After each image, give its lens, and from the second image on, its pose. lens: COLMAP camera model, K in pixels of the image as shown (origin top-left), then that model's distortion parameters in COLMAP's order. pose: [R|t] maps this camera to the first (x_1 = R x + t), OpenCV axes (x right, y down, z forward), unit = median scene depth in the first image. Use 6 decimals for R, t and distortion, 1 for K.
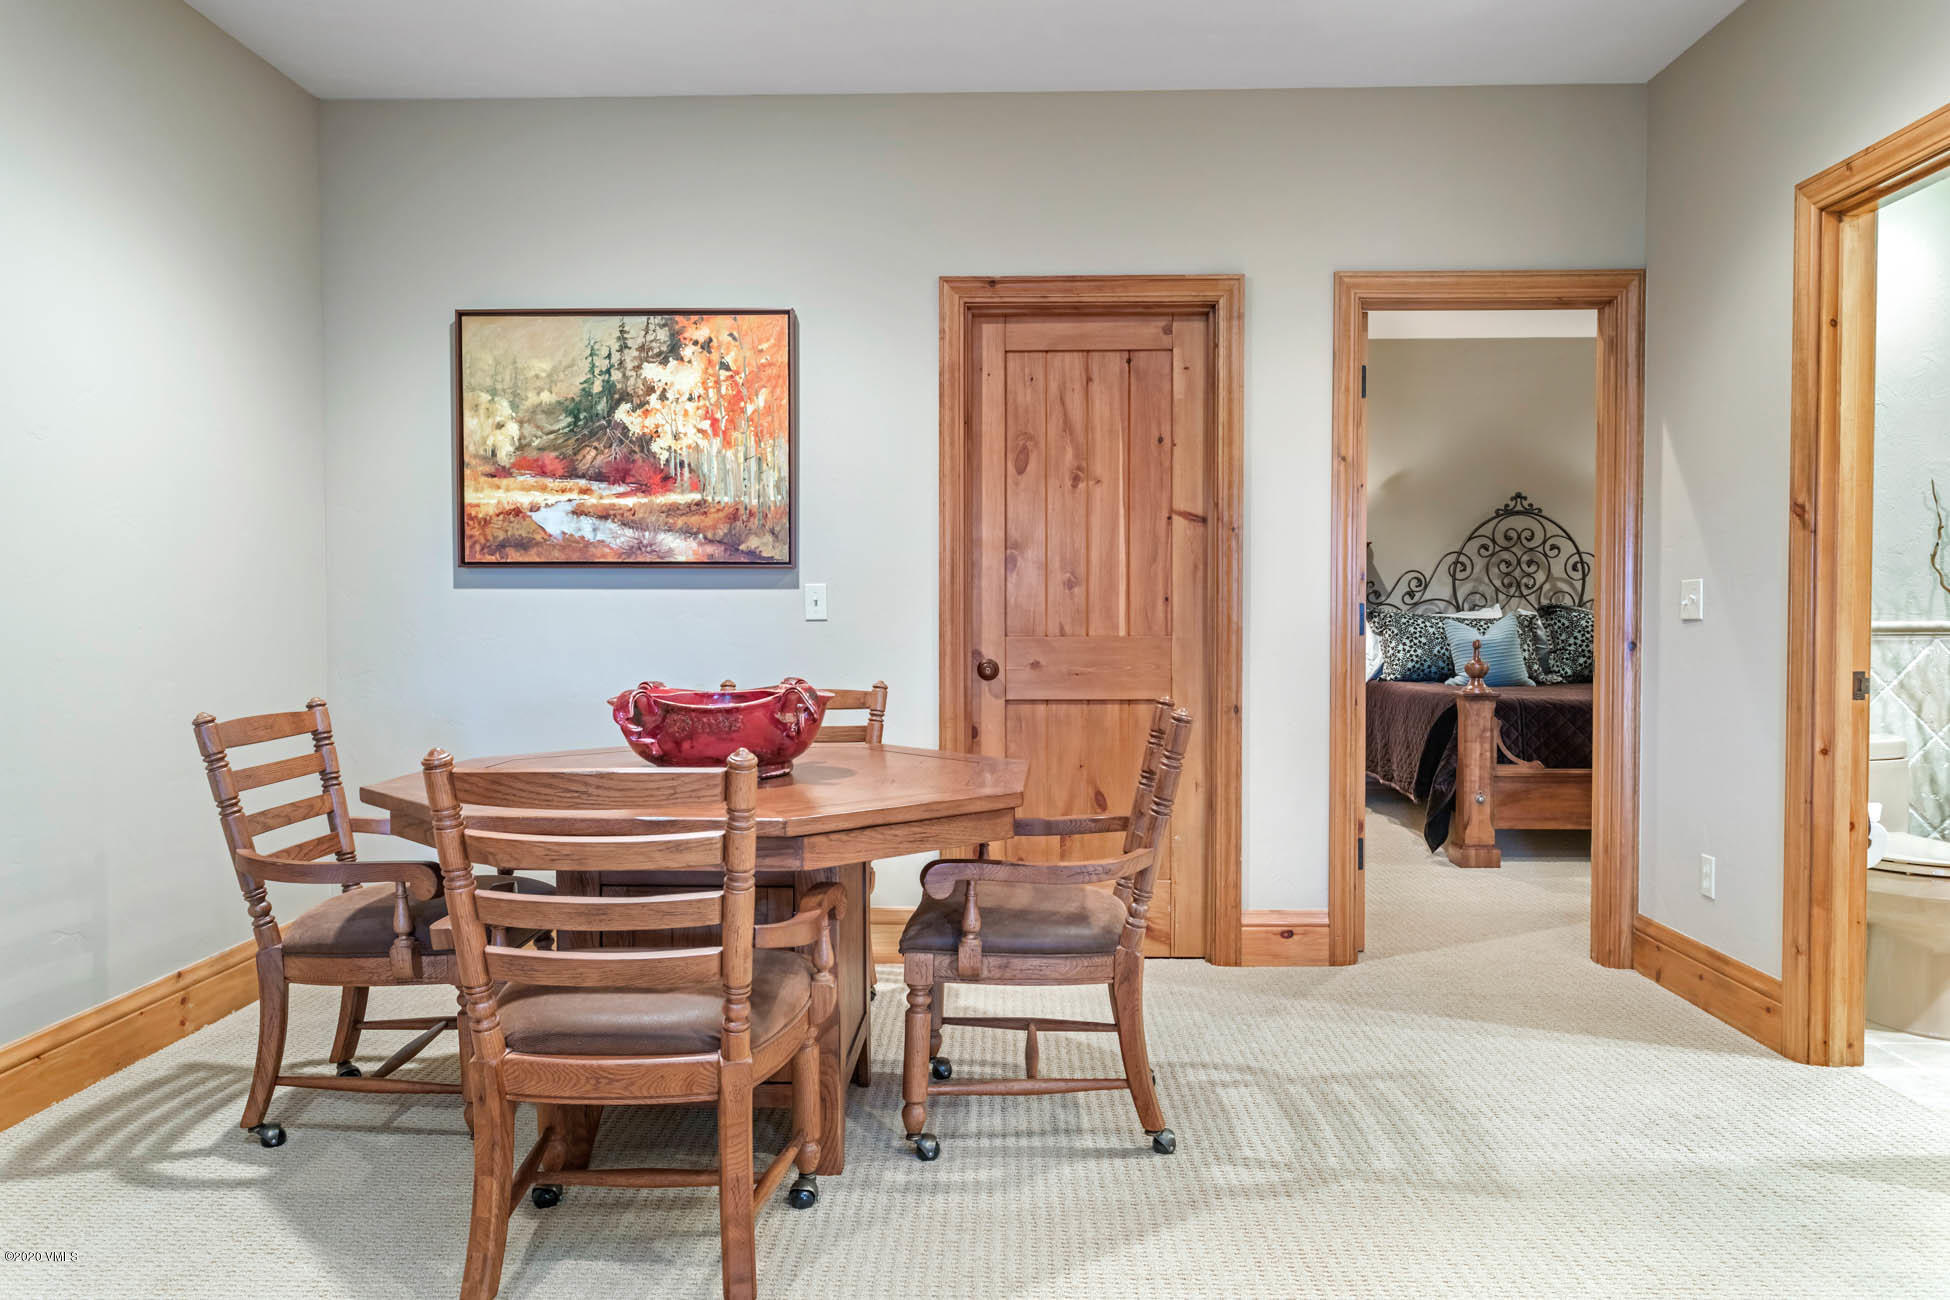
lens RADIAL K [[1458.0, 0, 974.7], [0, 1458.0, 638.7], [0, 0, 1]] dist [0.001456, -0.000711]
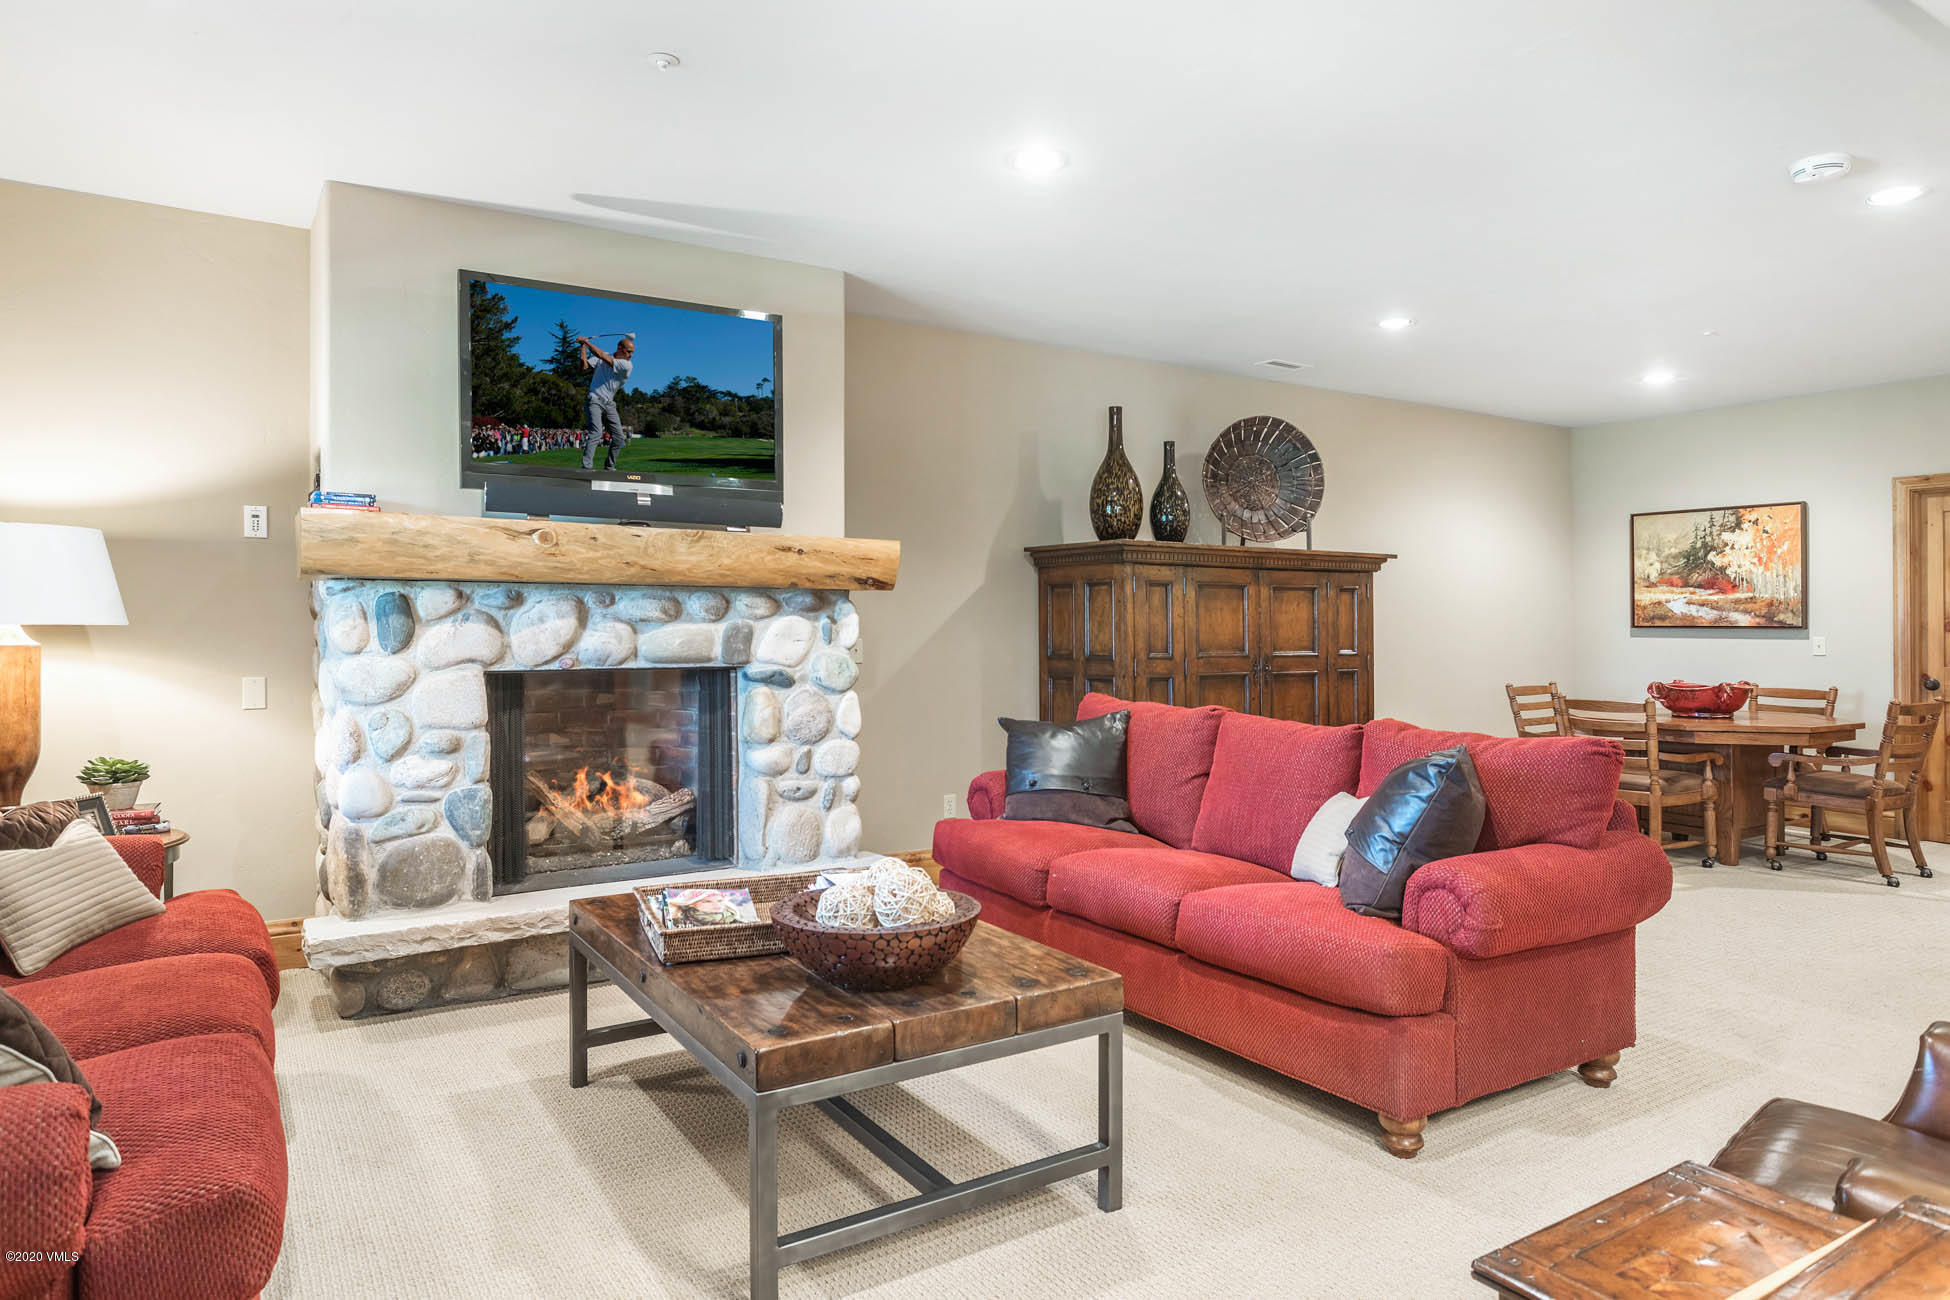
lens RADIAL K [[1170.8, 0, 938.5], [0, 1170.8, 606.3], [0, 0, 1]] dist [-0.006062, 0.003070]
pose [[0.548570, -0.009931, -0.836046, 0.566613], [-0.019143, 0.999518, -0.024433, -0.018006], [0.835886, 0.029407, 0.548116, -0.880712]]
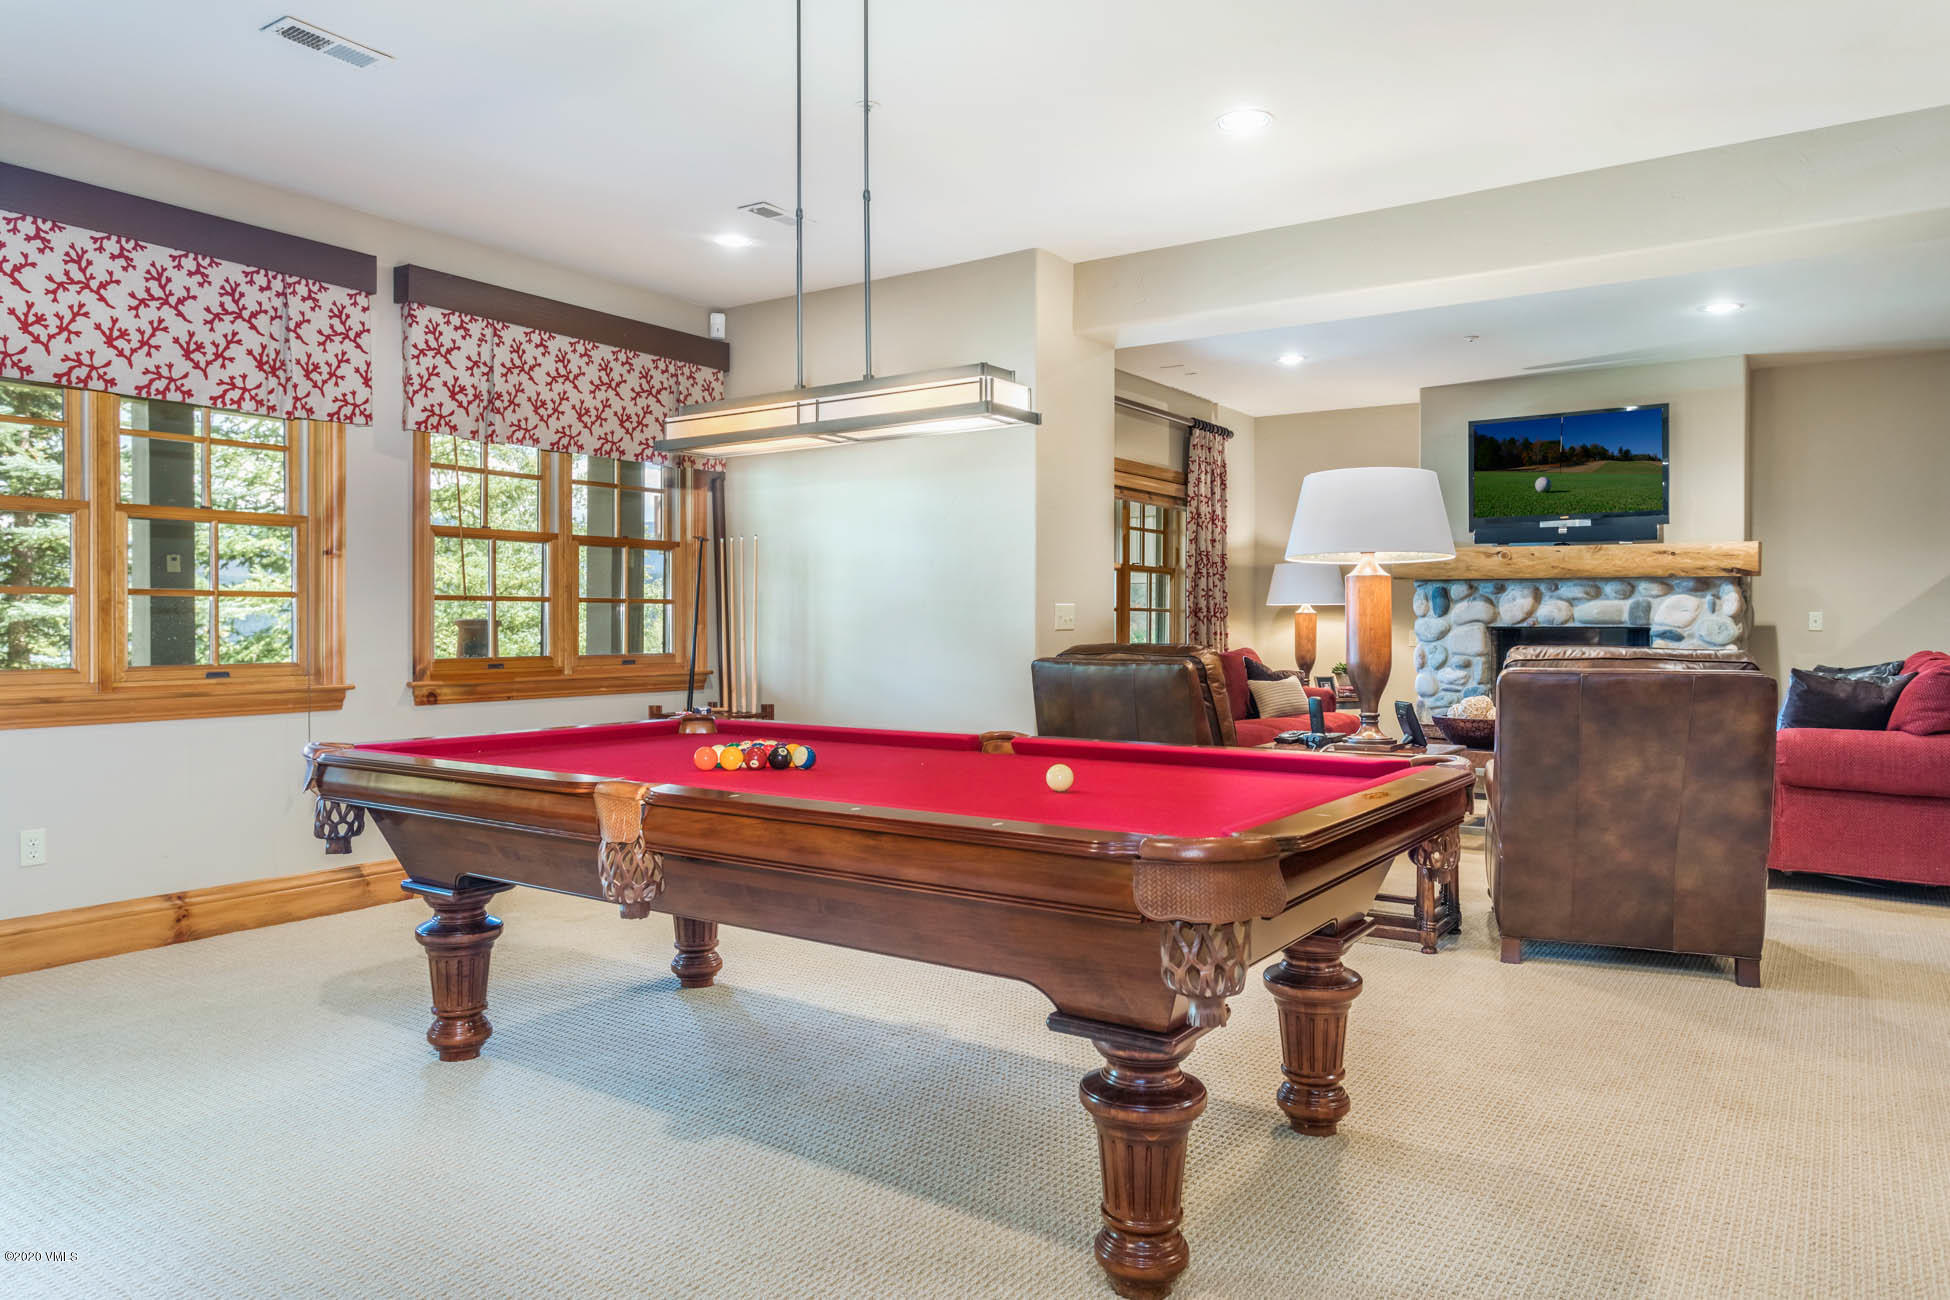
lens RADIAL K [[1241.3, 0, 983.6], [0, 1241.3, 628.7], [0, 0, 1]] dist [0.017555, -0.002529]
pose [[-0.545886, 0.006396, -0.837835, 1.606587], [-0.016631, 0.999691, 0.018467, -0.001065], [0.837694, 0.024015, -0.545611, -0.269196]]
